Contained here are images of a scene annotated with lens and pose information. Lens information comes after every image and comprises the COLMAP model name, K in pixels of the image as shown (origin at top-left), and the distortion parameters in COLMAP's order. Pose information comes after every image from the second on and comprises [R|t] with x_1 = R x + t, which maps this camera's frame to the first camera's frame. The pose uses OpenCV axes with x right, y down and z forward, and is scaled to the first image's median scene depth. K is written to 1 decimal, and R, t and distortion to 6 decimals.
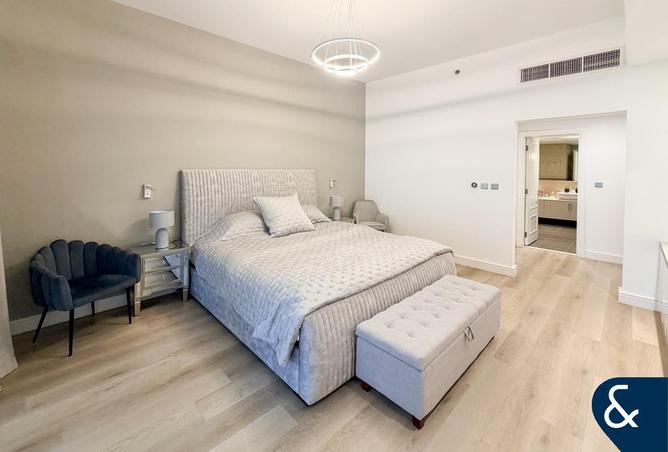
lens RADIAL K [[282.7, 0, 340.3], [0, 282.7, 225.7], [0, 0, 1]] dist [0.000497, 0.000088]
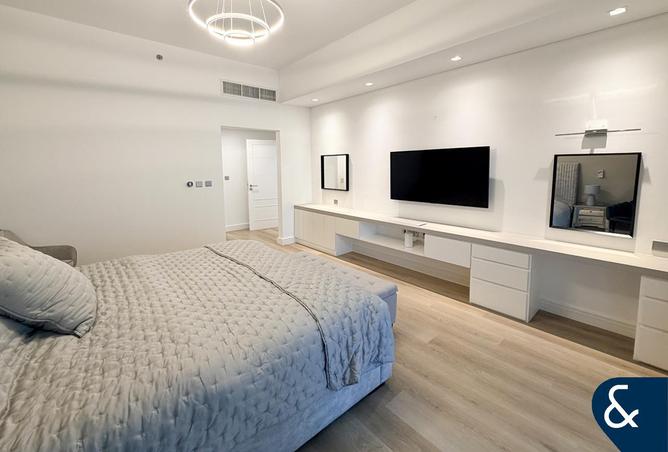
lens RADIAL K [[282.7, 0, 340.3], [0, 282.7, 225.7], [0, 0, 1]] dist [0.000497, 0.000088]
pose [[0.048513, -0.218541, 0.974621, -0.648623], [0.203443, 0.957477, 0.204570, -0.134538], [-0.977884, 0.188356, 0.090911, 0.578655]]
